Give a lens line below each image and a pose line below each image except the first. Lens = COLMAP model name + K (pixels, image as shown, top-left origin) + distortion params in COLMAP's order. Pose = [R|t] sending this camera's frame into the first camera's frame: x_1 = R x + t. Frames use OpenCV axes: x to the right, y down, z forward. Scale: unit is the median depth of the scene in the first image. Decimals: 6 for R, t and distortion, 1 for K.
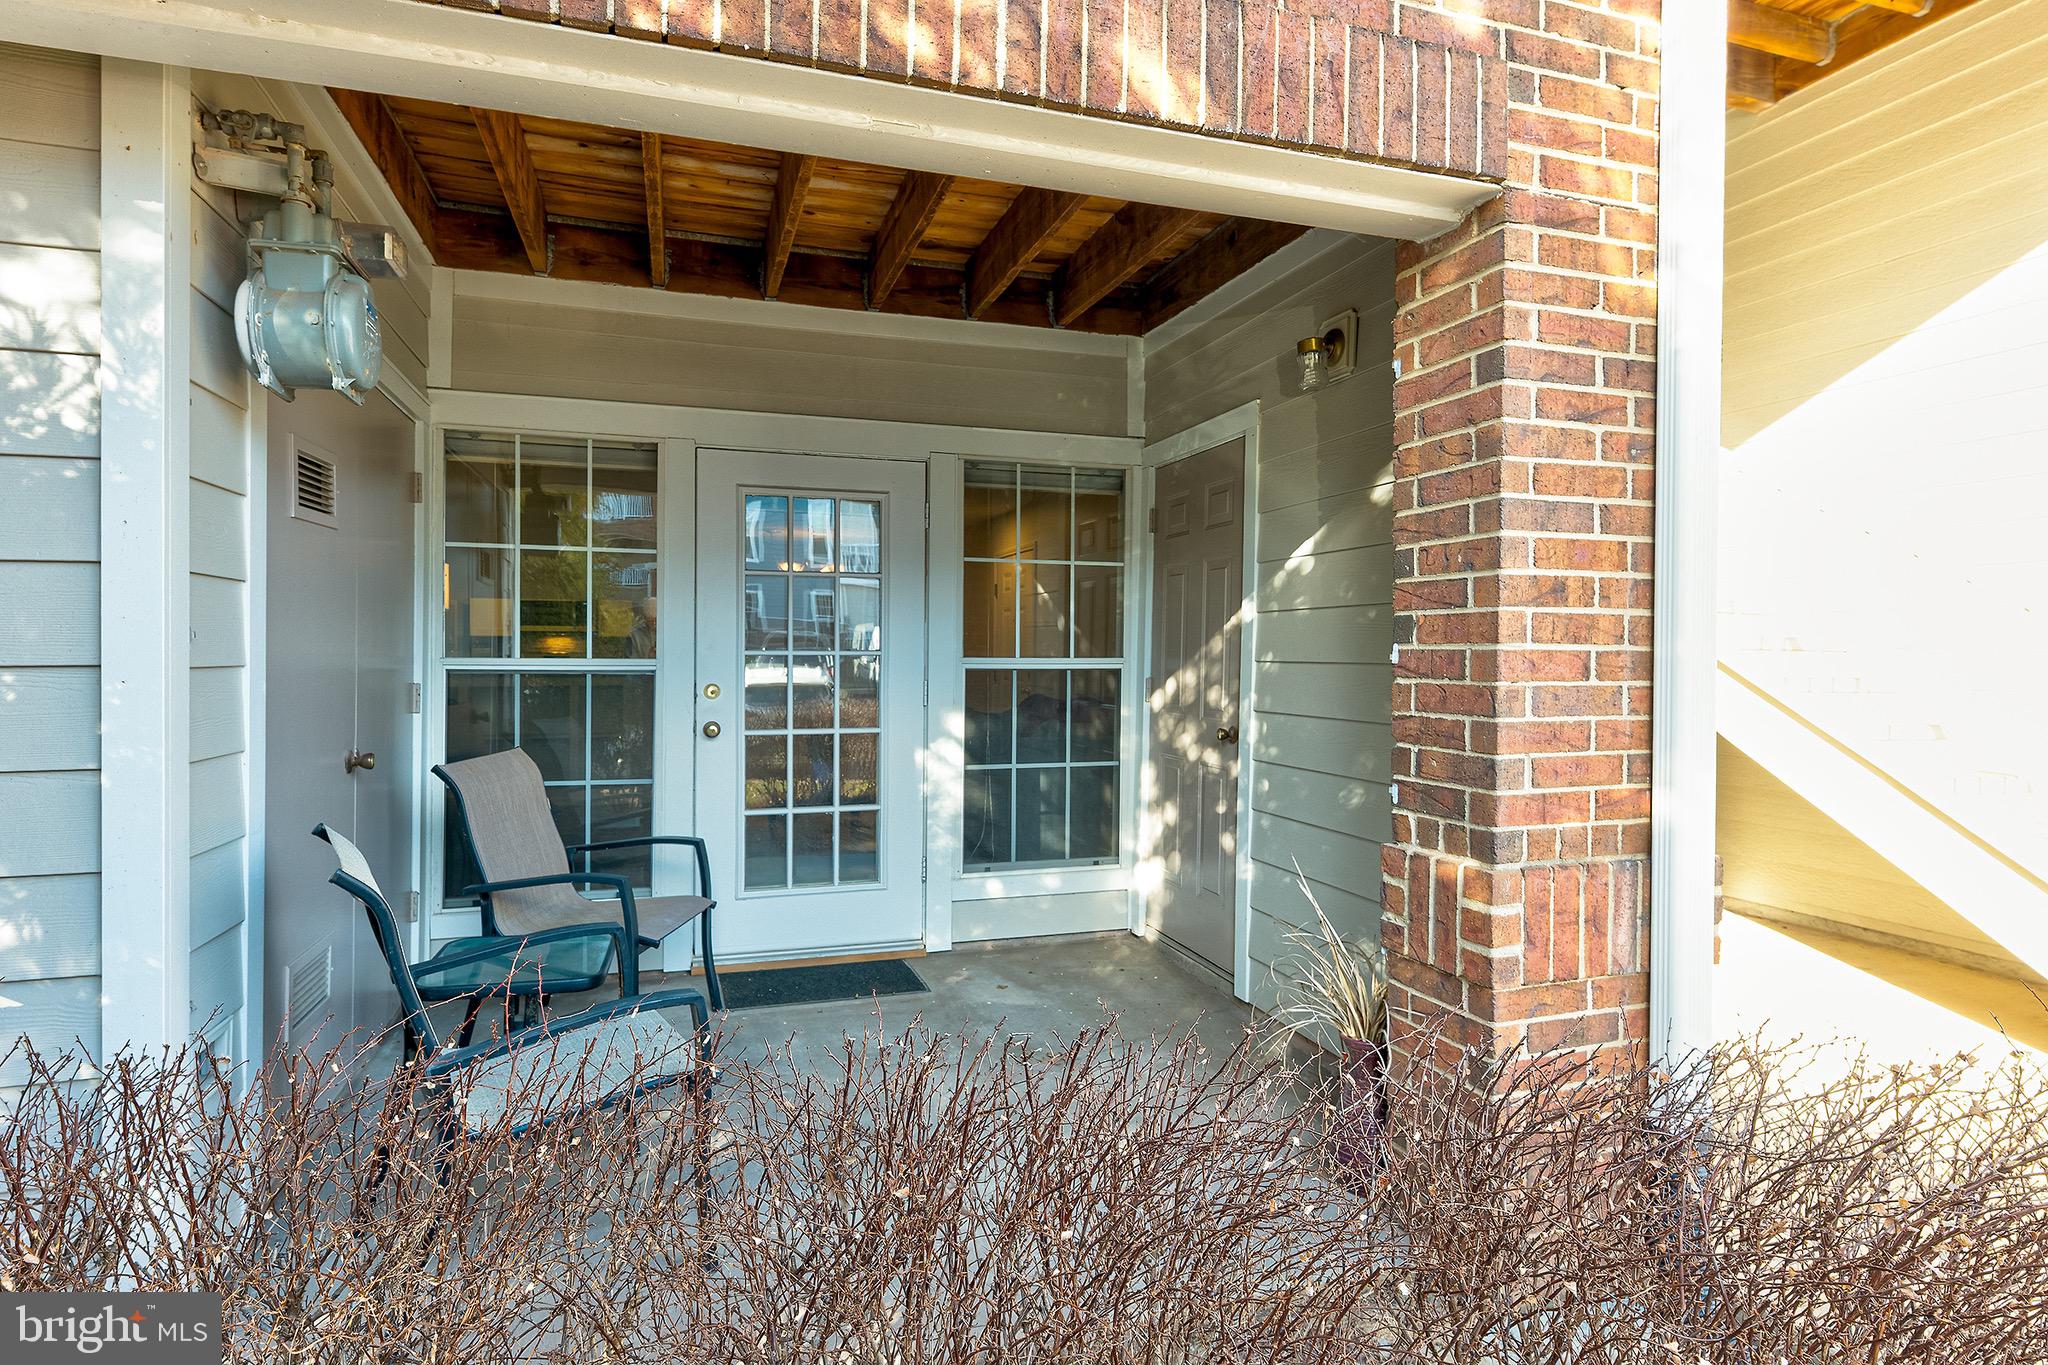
lens RADIAL K [[1063.3, 0, 1025.0], [0, 1063.3, 673.7], [0, 0, 1]] dist [0.005666, 0.000790]
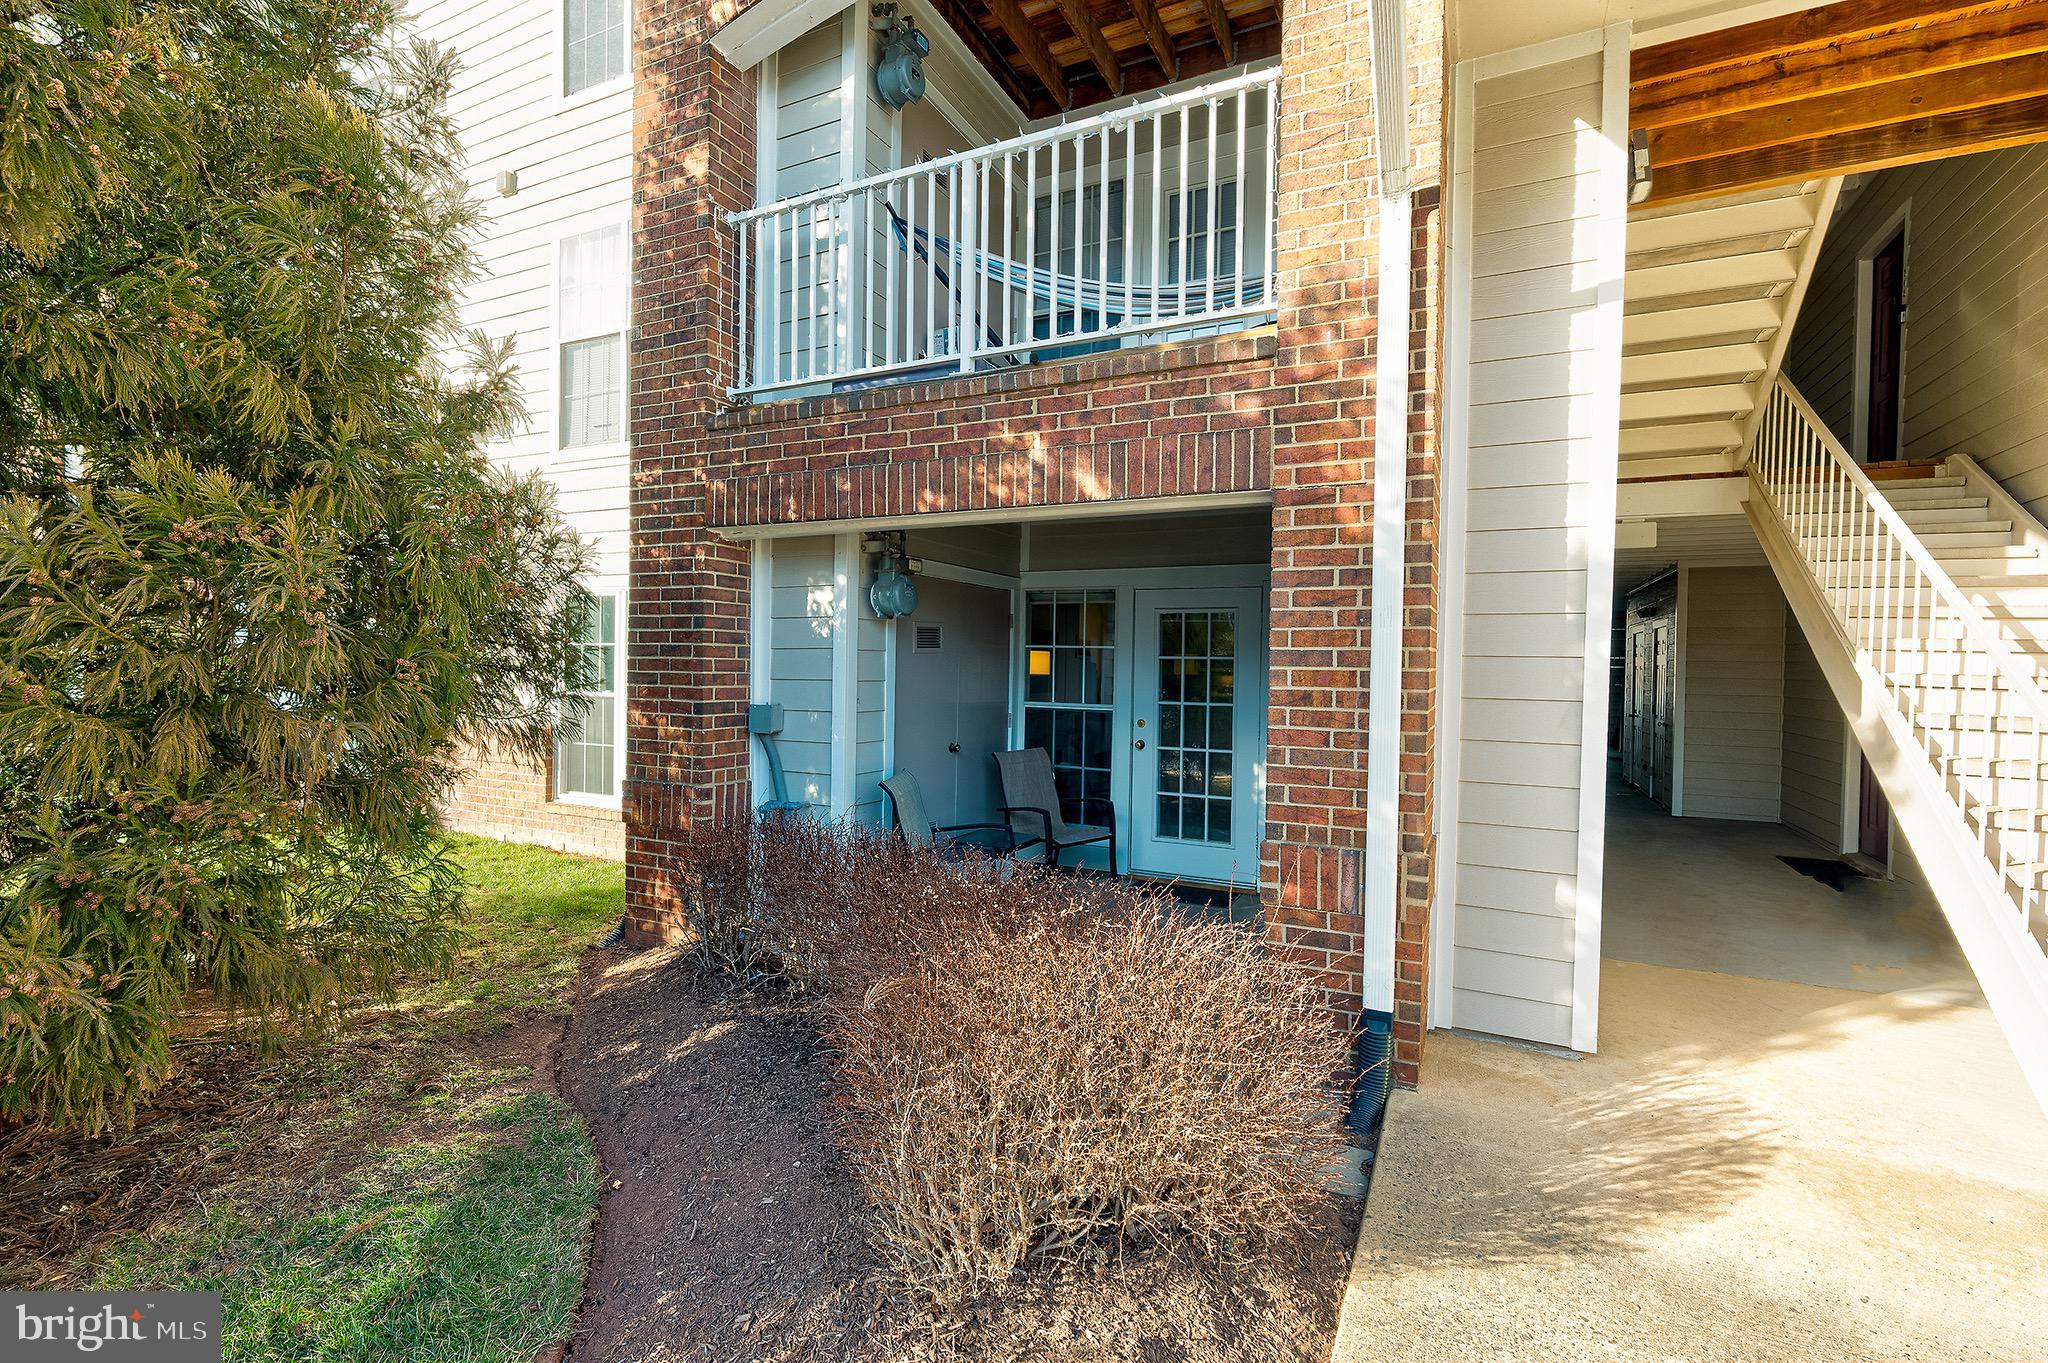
lens RADIAL K [[928.2, 0, 1024.0], [0, 928.2, 681.5], [0, 0, 1]] dist [-0.000167, -0.000001]
pose [[0.710223, 0.014625, -0.703825, 1.275884], [-0.018942, 0.999819, 0.001662, -0.099104], [0.703722, 0.012151, 0.710371, -0.494406]]
